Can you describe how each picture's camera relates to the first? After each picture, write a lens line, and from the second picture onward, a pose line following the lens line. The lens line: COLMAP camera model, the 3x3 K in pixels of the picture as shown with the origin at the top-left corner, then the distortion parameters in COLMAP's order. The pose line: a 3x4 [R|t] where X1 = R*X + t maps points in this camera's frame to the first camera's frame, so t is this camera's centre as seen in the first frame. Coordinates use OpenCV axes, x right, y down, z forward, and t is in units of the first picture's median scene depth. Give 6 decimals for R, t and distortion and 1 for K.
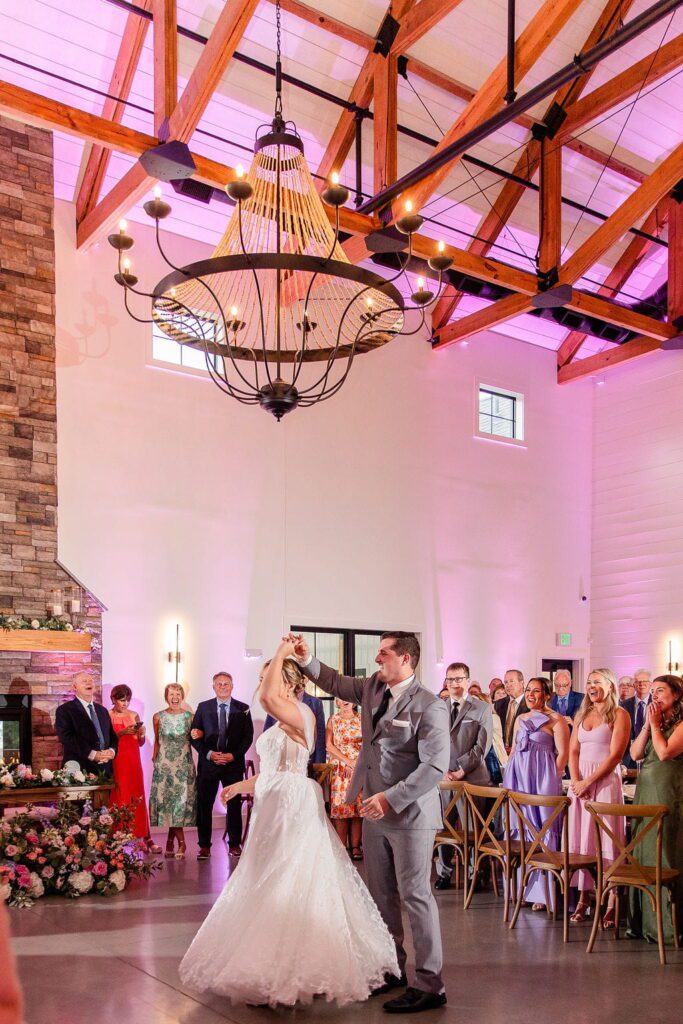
lens RADIAL K [[1692.0, 0, 341.2], [0, 1692.0, 511.8], [0, 0, 1]] dist [0.047808, 0.000000]
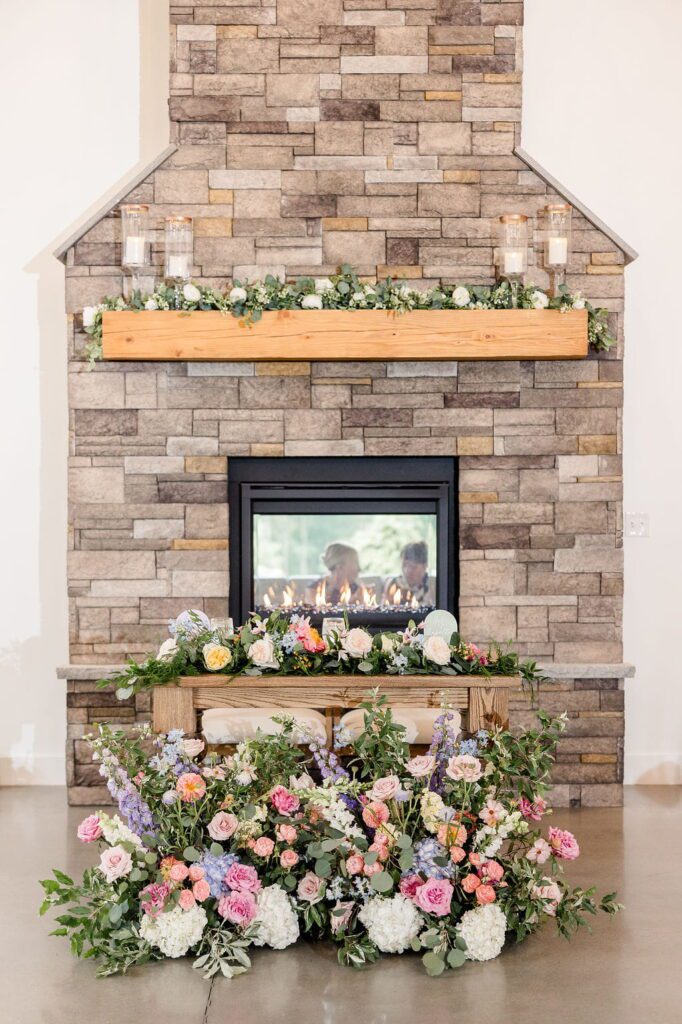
lens RADIAL K [[1692.0, 0, 341.1], [0, 1692.0, 513.6], [0, 0, 1]] dist [0.047808, 0.000000]
pose [[0.777368, 0.005772, -0.629020, 0.072261], [0.064872, 0.993891, 0.089292, 0.080684], [0.625693, -0.110219, 0.772244, 0.632668]]
